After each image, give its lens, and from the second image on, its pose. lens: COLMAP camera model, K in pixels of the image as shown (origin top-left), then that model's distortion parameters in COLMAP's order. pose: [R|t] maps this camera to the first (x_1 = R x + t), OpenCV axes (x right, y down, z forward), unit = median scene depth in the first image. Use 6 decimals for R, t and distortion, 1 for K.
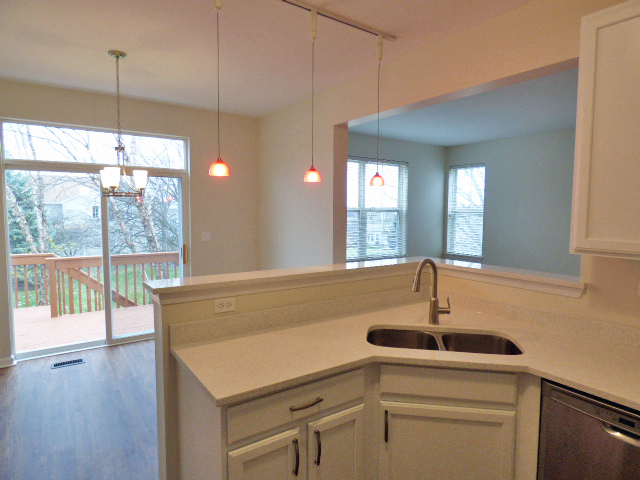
lens RADIAL K [[386.5, 0, 317.5], [0, 386.5, 236.8], [0, 0, 1]] dist [-0.005087, 0.000166]
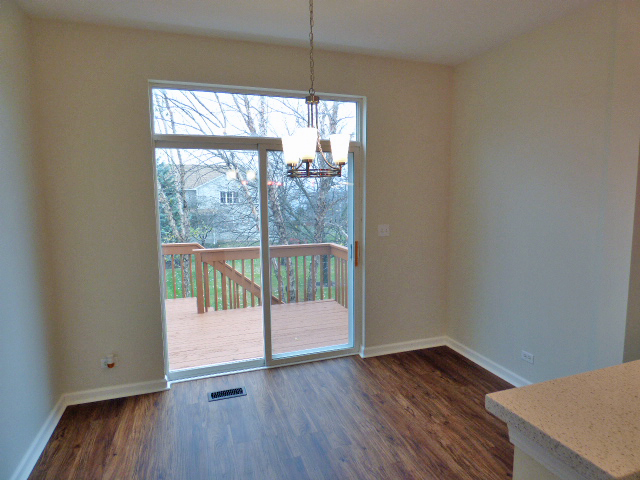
lens RADIAL K [[386.5, 0, 321.7], [0, 386.5, 240.5], [0, 0, 1]] dist [-0.005087, 0.000166]
pose [[0.963866, 0.019866, -0.265647, -0.221887], [-0.005961, 0.998574, 0.053049, -0.023078], [0.266322, -0.049549, 0.962610, 0.266103]]
